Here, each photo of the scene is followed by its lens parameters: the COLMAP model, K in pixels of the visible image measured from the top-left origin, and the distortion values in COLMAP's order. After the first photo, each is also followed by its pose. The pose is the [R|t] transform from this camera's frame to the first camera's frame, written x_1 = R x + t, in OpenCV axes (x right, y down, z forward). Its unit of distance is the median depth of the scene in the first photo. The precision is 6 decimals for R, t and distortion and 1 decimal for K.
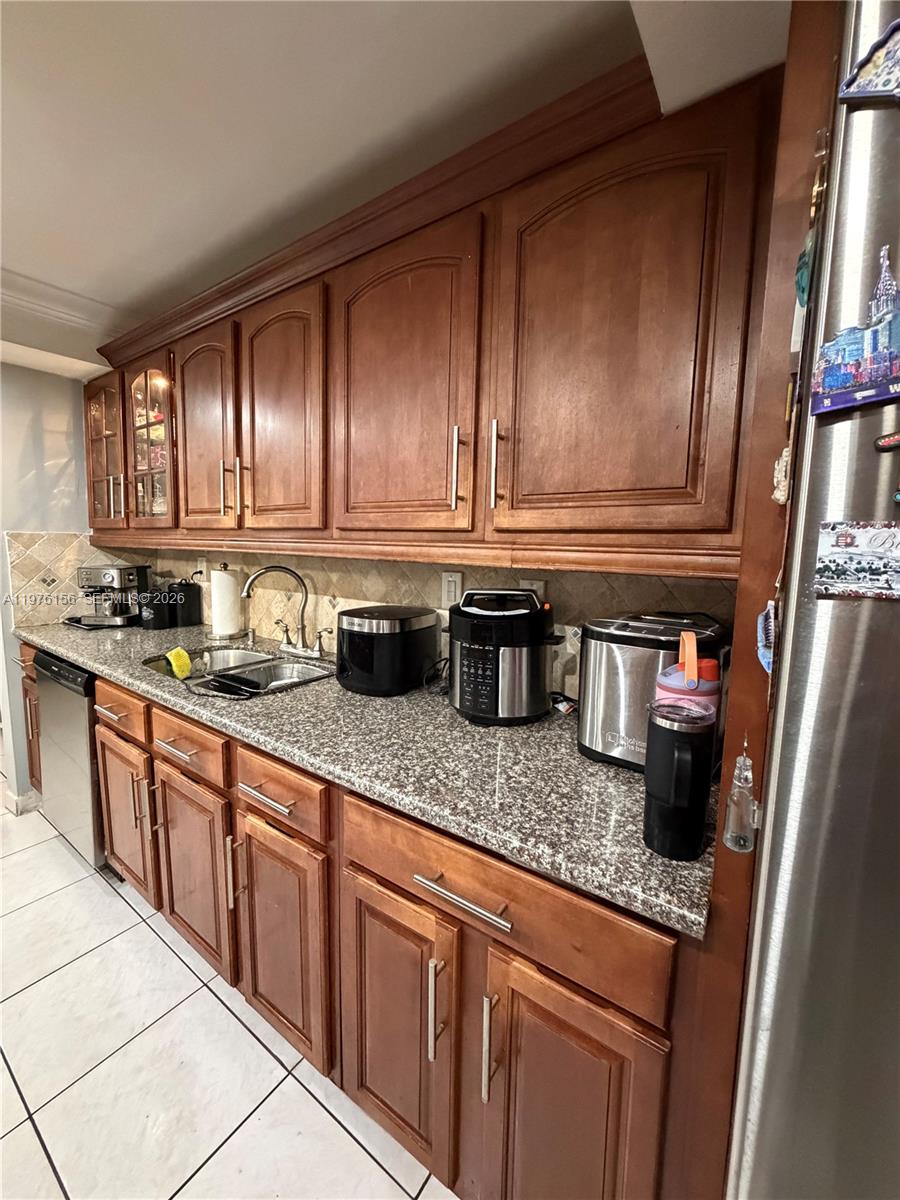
lens RADIAL K [[477.9, 0, 446.8], [0, 477.9, 598.7], [0, 0, 1]] dist [0.000560, 0.000078]
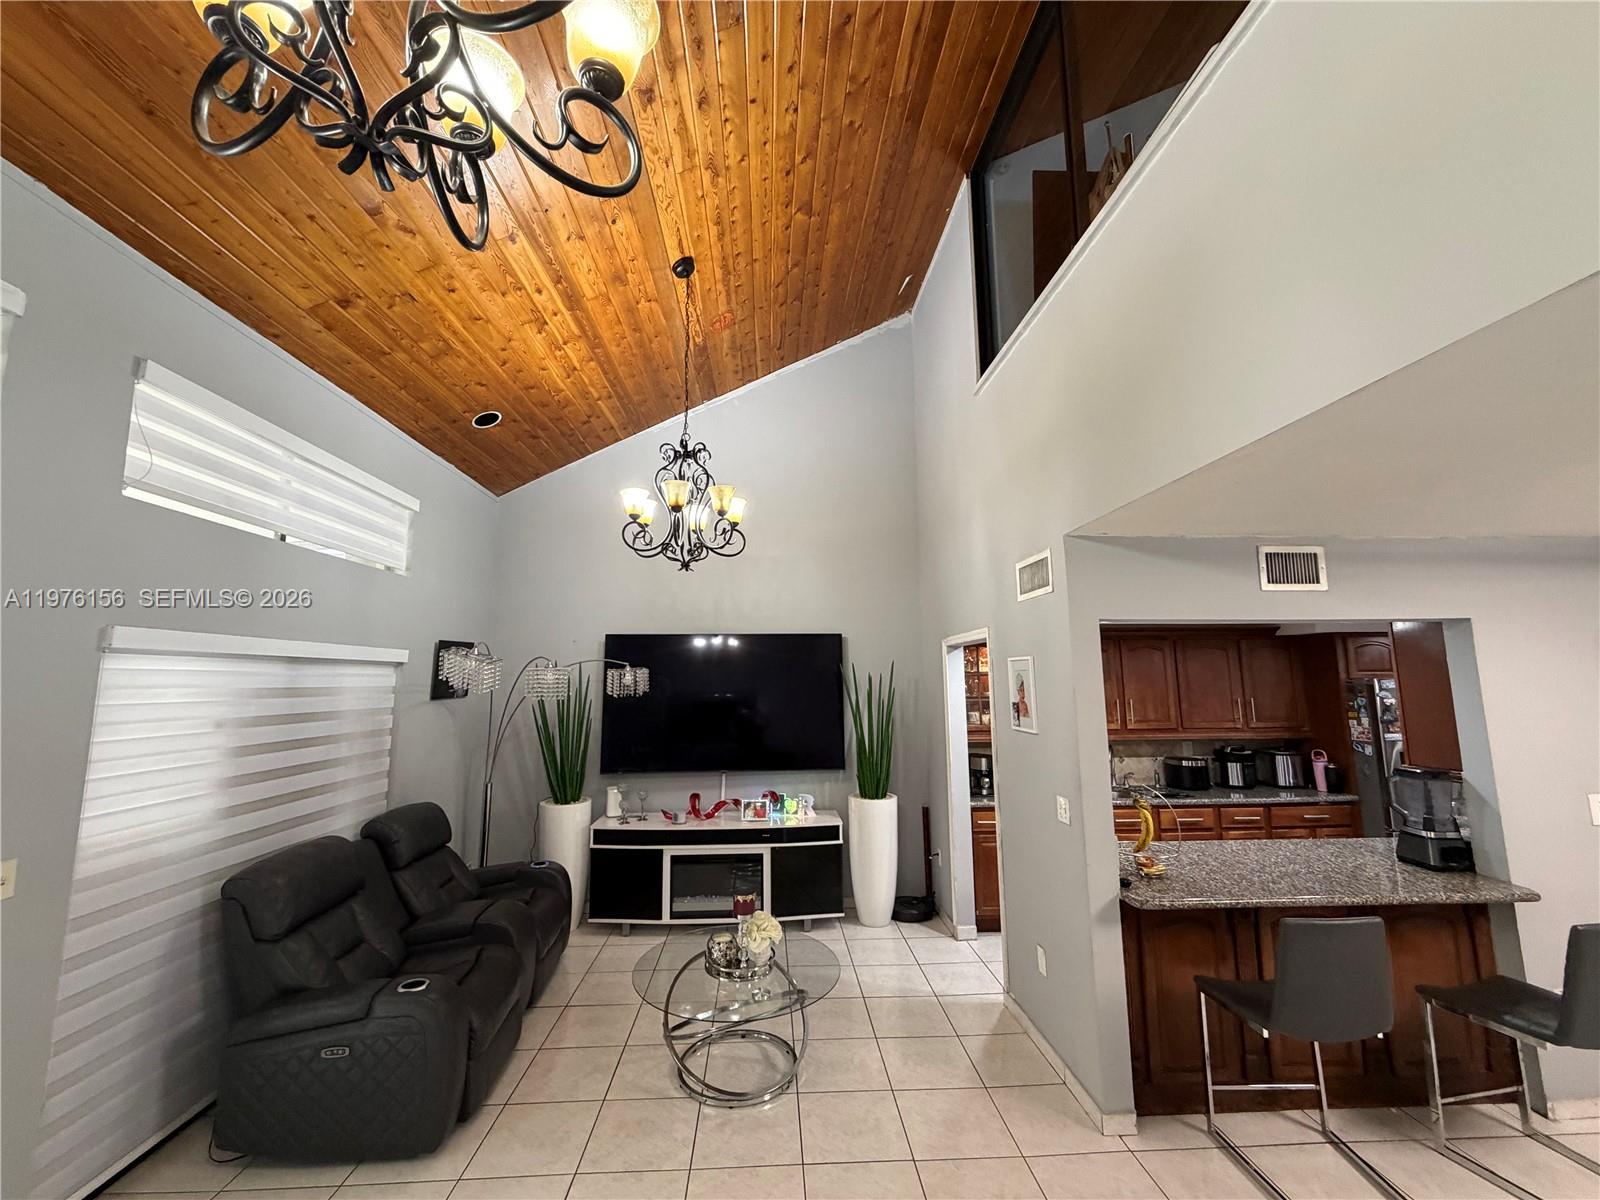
lens RADIAL K [[637.2, 0, 793.2], [0, 637.2, 599.7], [0, 0, 1]] dist [0.000560, 0.000078]
pose [[0.784996, 0.051012, 0.617397, -2.846887], [0.099323, 0.973348, -0.206708, -0.222744], [-0.611487, 0.223587, 0.759008, -0.366986]]
